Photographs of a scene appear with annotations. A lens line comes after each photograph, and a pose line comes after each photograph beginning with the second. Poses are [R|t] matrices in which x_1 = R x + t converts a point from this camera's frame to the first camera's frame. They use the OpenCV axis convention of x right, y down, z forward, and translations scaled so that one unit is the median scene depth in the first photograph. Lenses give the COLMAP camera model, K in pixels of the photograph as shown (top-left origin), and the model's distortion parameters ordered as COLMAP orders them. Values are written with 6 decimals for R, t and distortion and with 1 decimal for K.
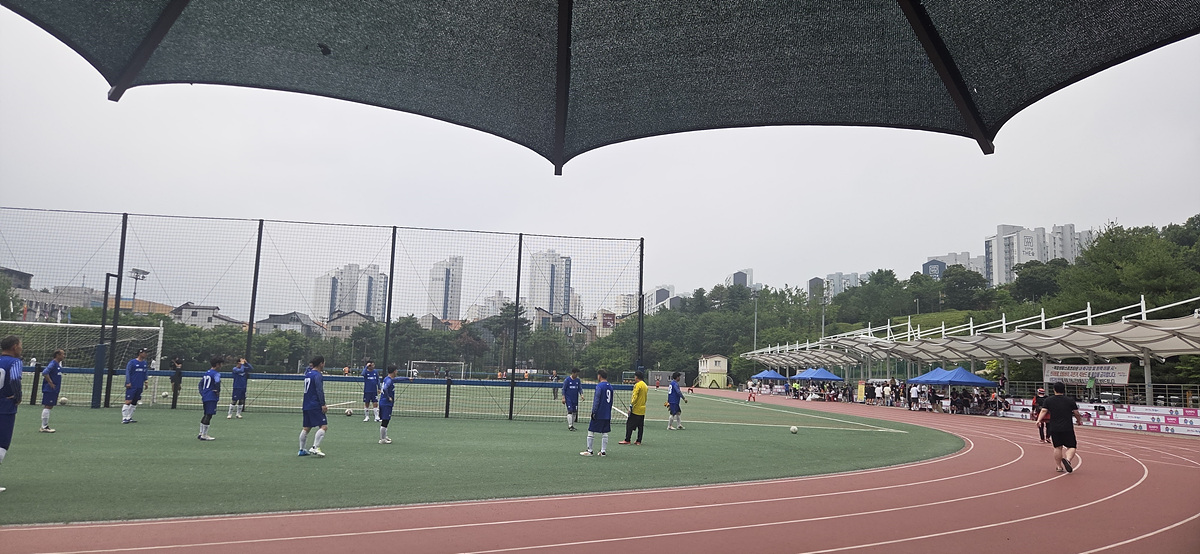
lens RADIAL K [[734.0, 0, 600.6], [0, 734.0, 272.8], [0, 0, 1]] dist [0.005062, -0.002783]
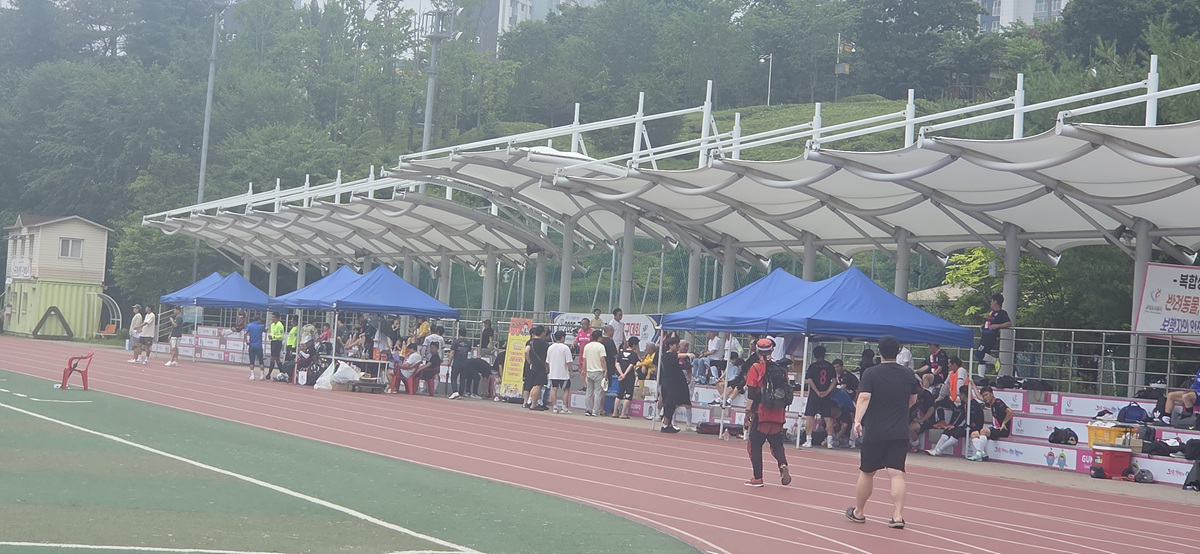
lens RADIAL K [[2536.8, 0, 598.4], [0, 2536.8, 275.8], [0, 0, 1]] dist [-0.193990, 0.000000]
pose [[0.943090, 0.026640, 0.331468, 0.079128], [-0.069377, 0.990614, 0.117775, 0.023229], [-0.325220, -0.134068, 0.936087, 0.141836]]
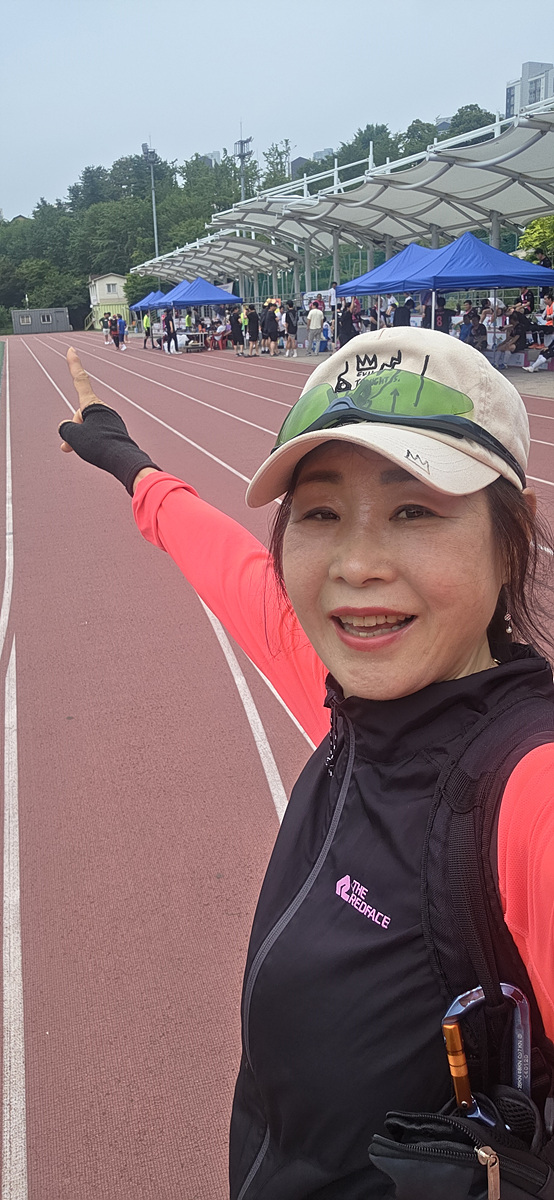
lens RADIAL K [[915.3, 0, 283.7], [0, 915.3, 602.9], [0, 0, 1]] dist [-0.008899, -0.006116]
pose [[0.962423, -0.163675, 0.216683, 0.200045], [0.052634, 0.895244, 0.442456, 0.062349], [-0.266404, -0.414425, 0.870219, 0.405237]]
